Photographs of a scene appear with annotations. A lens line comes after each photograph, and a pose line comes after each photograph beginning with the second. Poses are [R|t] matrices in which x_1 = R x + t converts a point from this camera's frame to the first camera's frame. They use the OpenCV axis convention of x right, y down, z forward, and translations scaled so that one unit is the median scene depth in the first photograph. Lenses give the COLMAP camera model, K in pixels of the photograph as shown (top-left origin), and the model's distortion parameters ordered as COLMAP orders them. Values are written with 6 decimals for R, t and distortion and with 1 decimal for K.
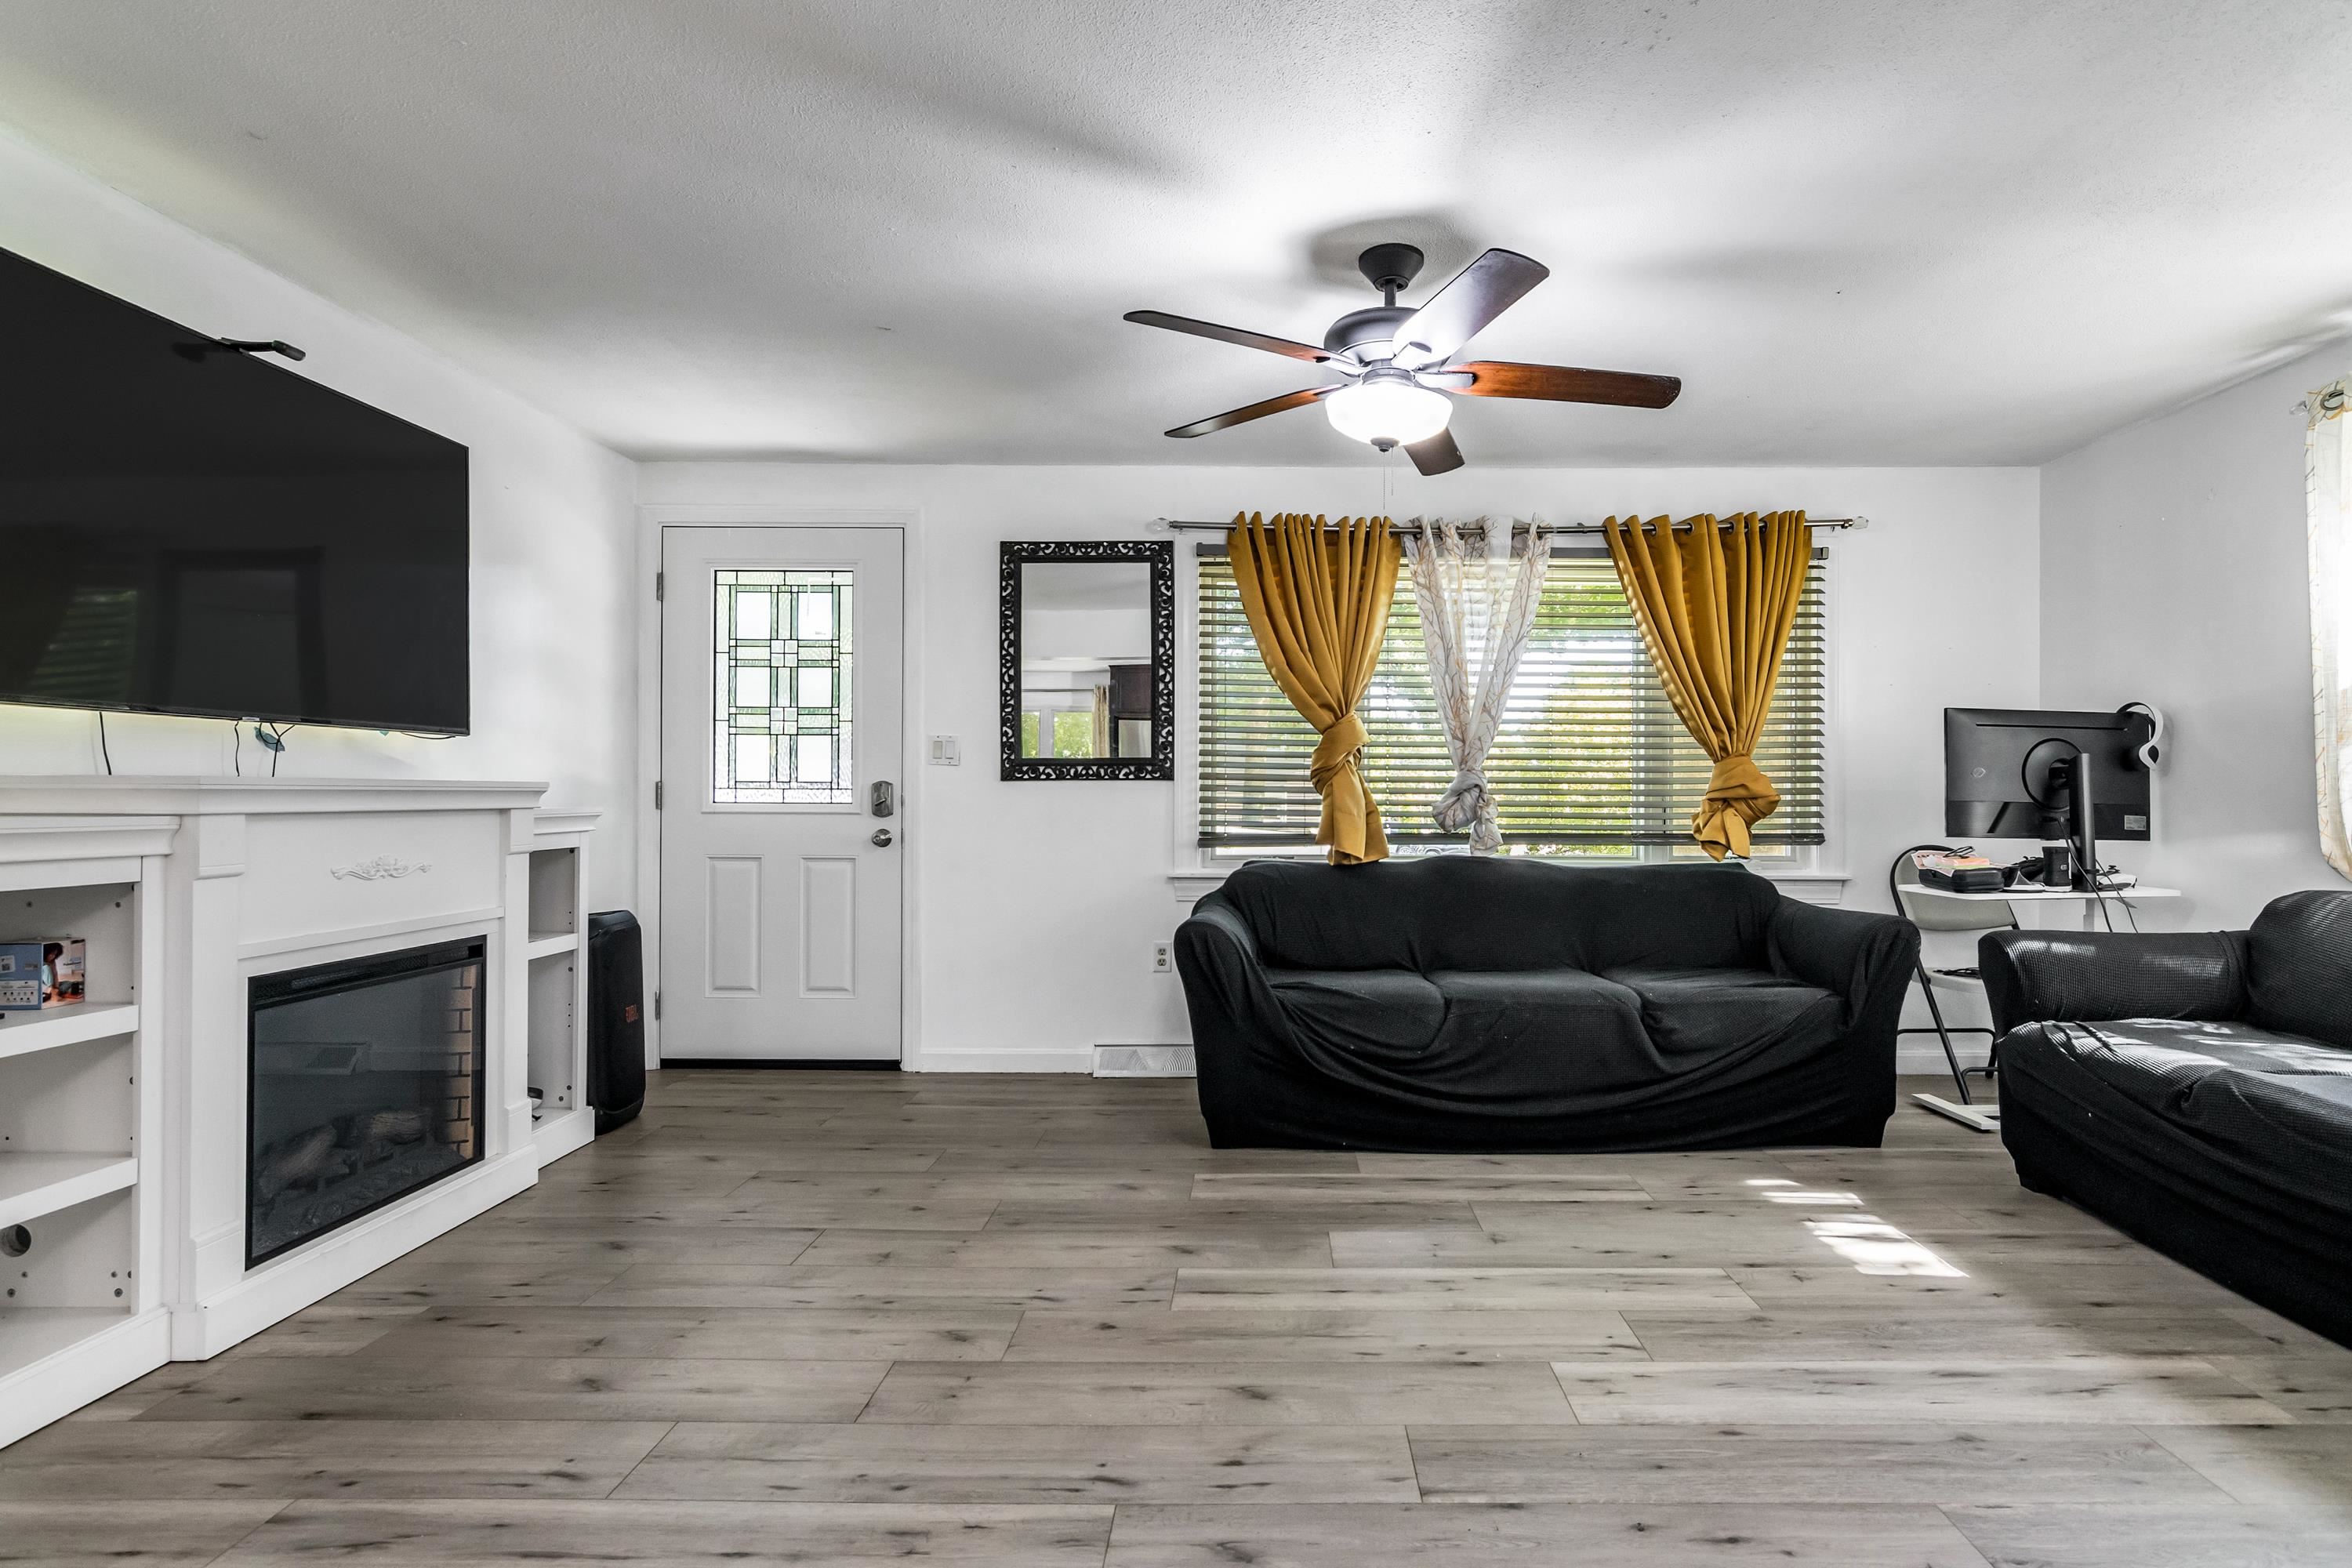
lens RADIAL K [[1148.2, 0, 1156.2], [0, 1148.2, 794.9], [0, 0, 1]] dist [-0.000990, -0.001027]
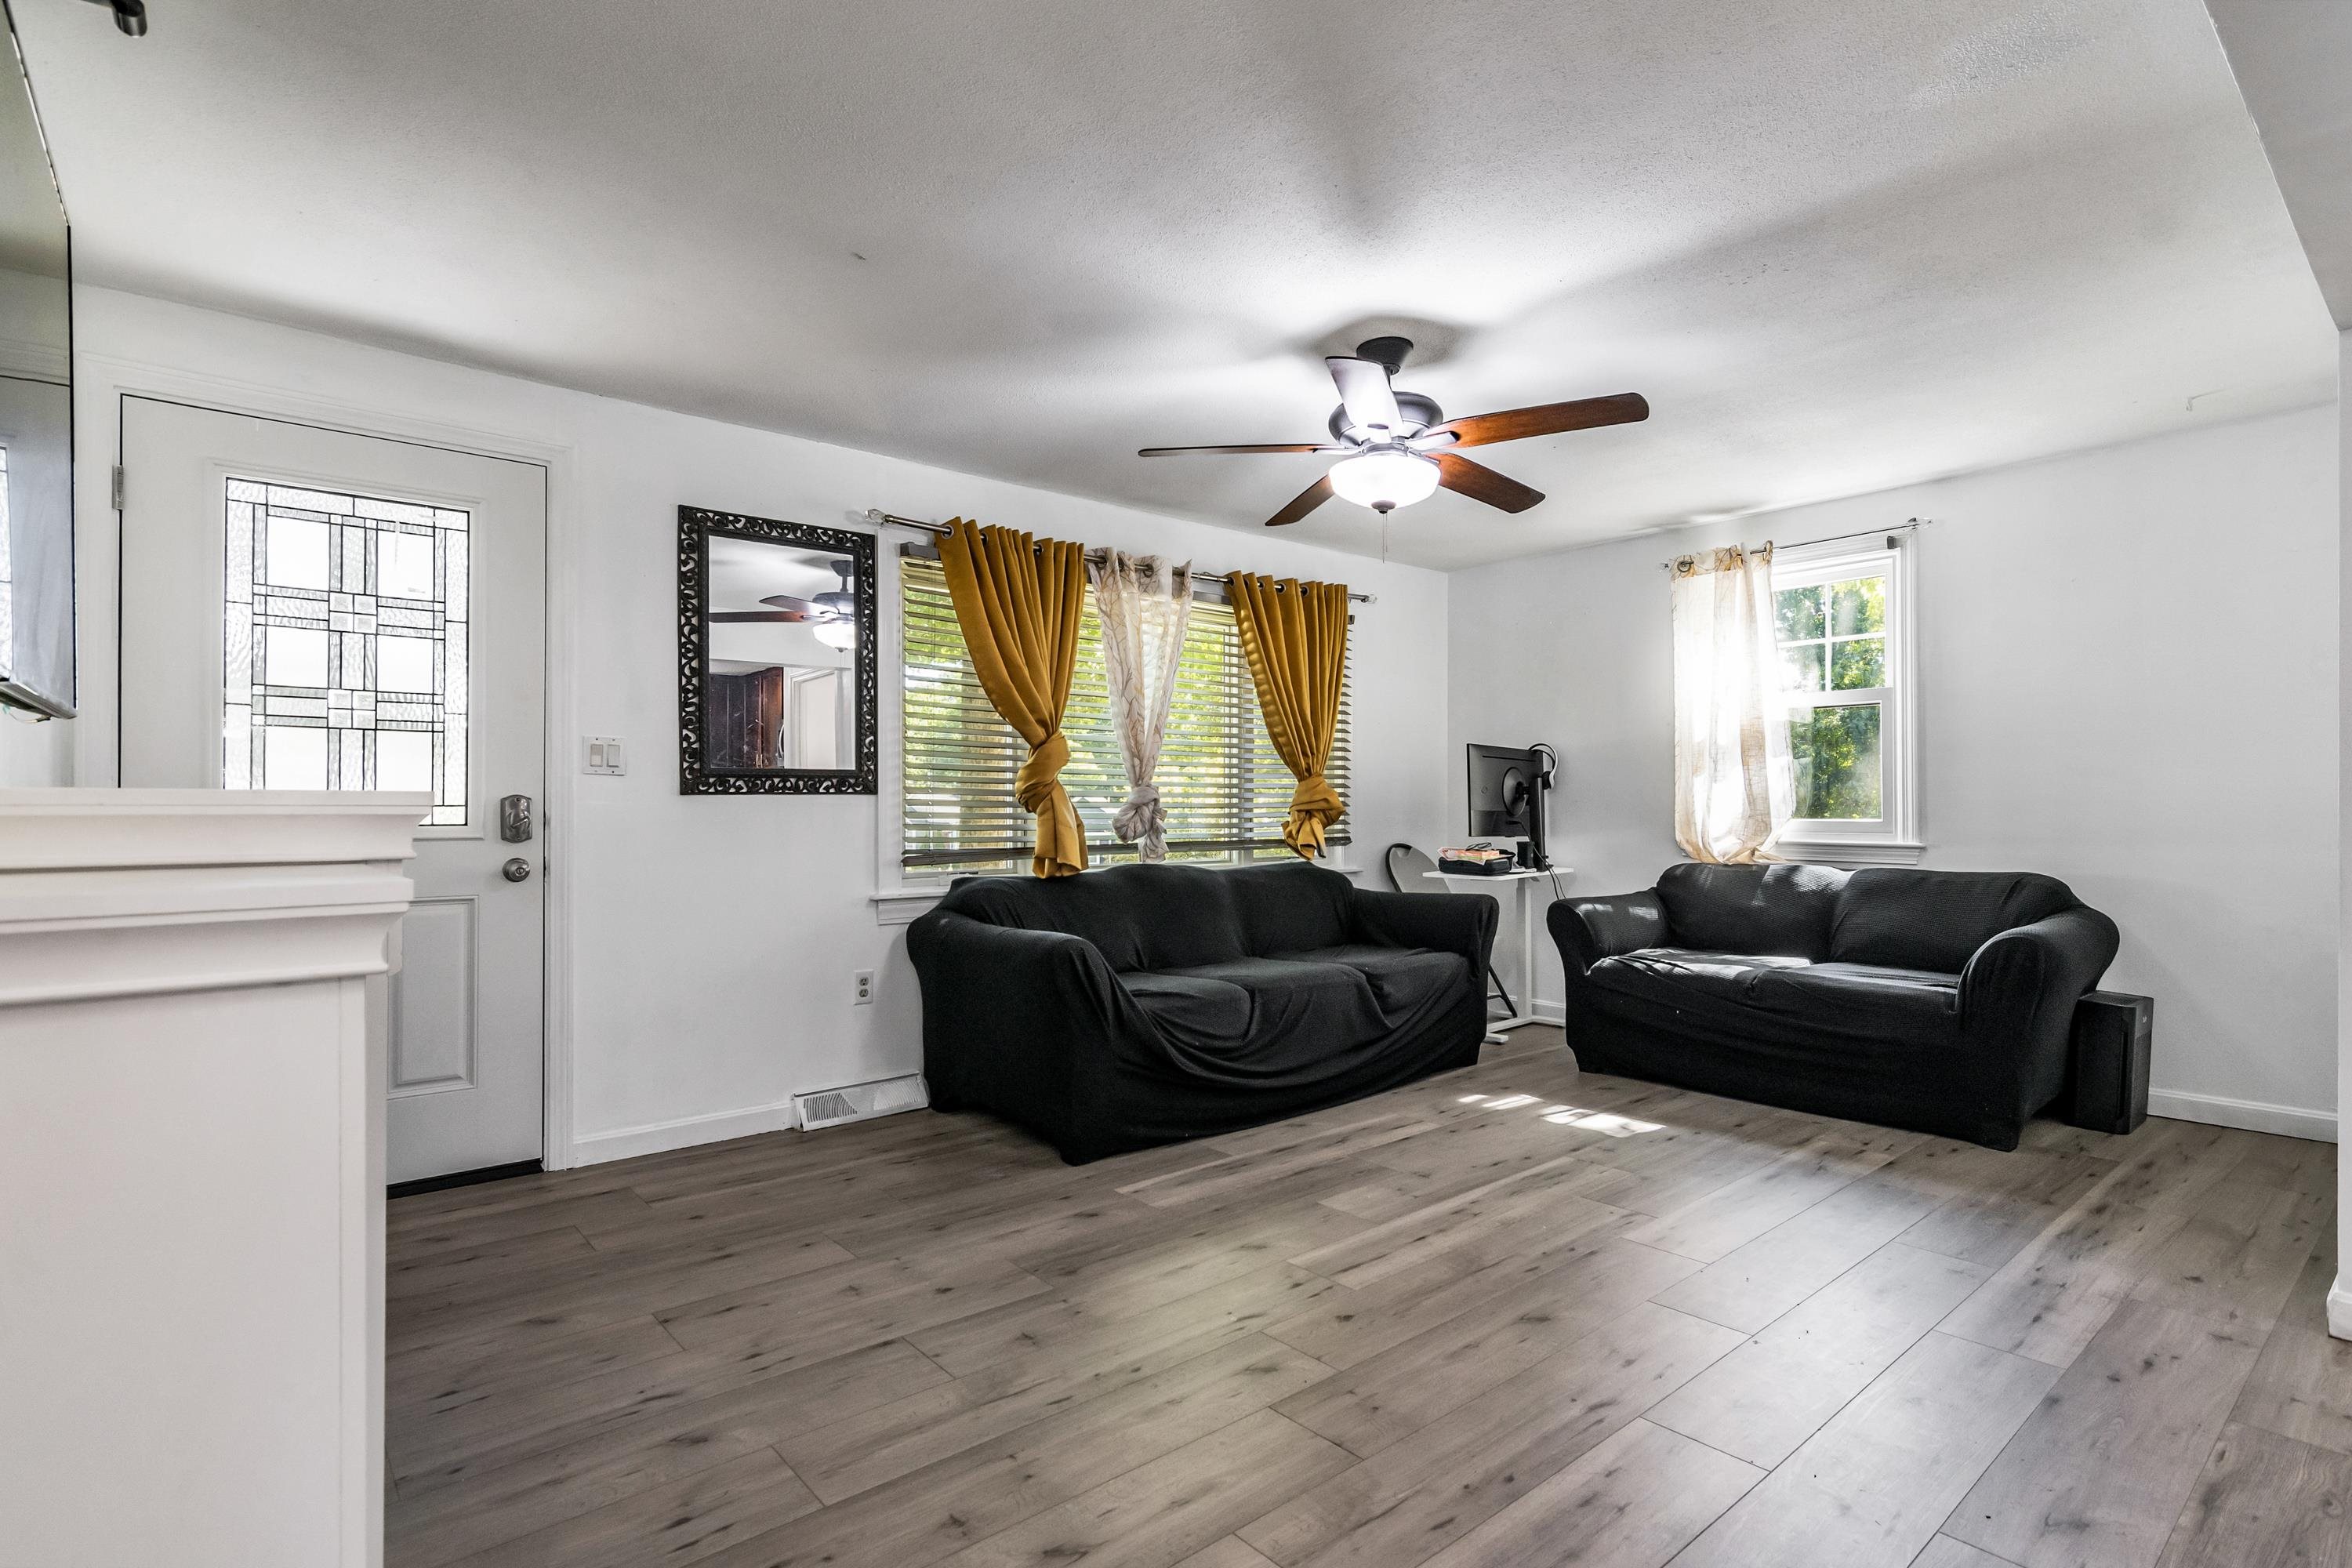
lens RADIAL K [[1148.2, 0, 1173.5], [0, 1148.2, 799.6], [0, 0, 1]] dist [-0.000990, -0.001027]
pose [[0.762955, -0.001815, 0.646449, -0.411257], [0.005905, 0.999974, -0.004161, -0.003317], [-0.646424, 0.006992, 0.762946, 0.145570]]
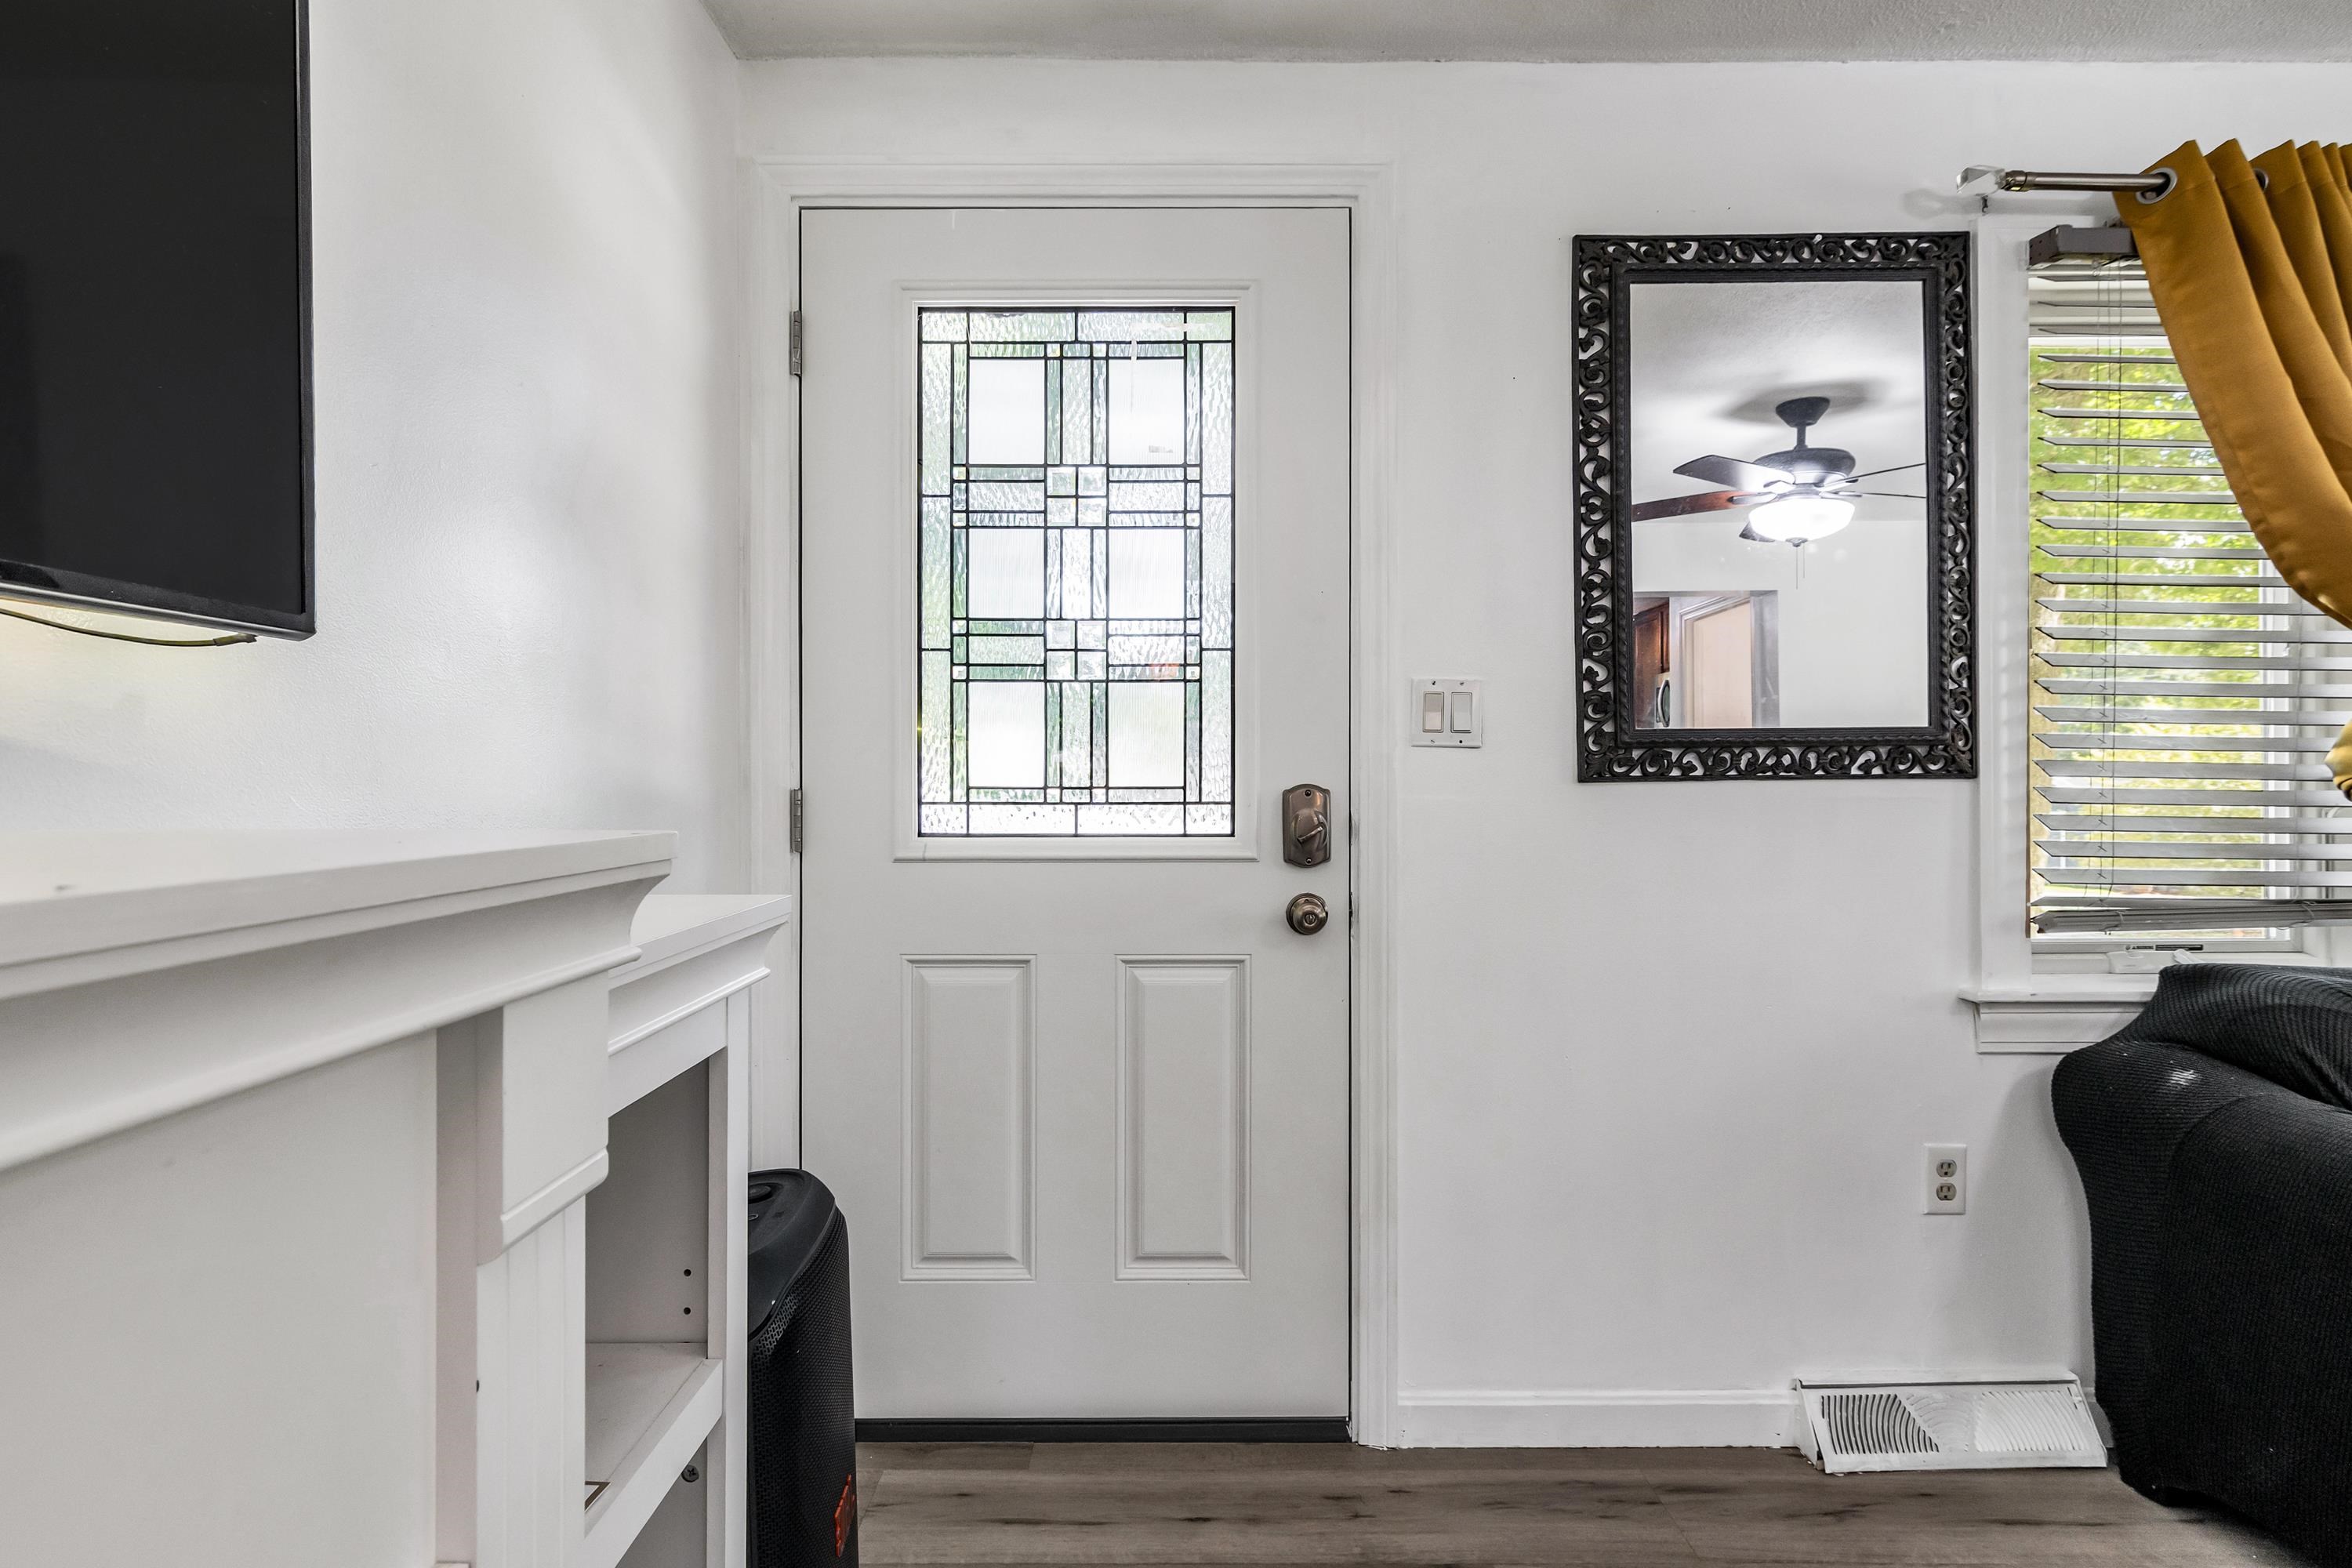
lens RADIAL K [[1148.2, 0, 1170.0], [0, 1148.2, 787.9], [0, 0, 1]] dist [-0.000990, -0.001027]
pose [[0.999951, -0.006680, 0.007293, -0.303978], [0.006697, 0.999975, -0.002316, -0.010464], [-0.007277, 0.002365, 0.999971, 0.581321]]
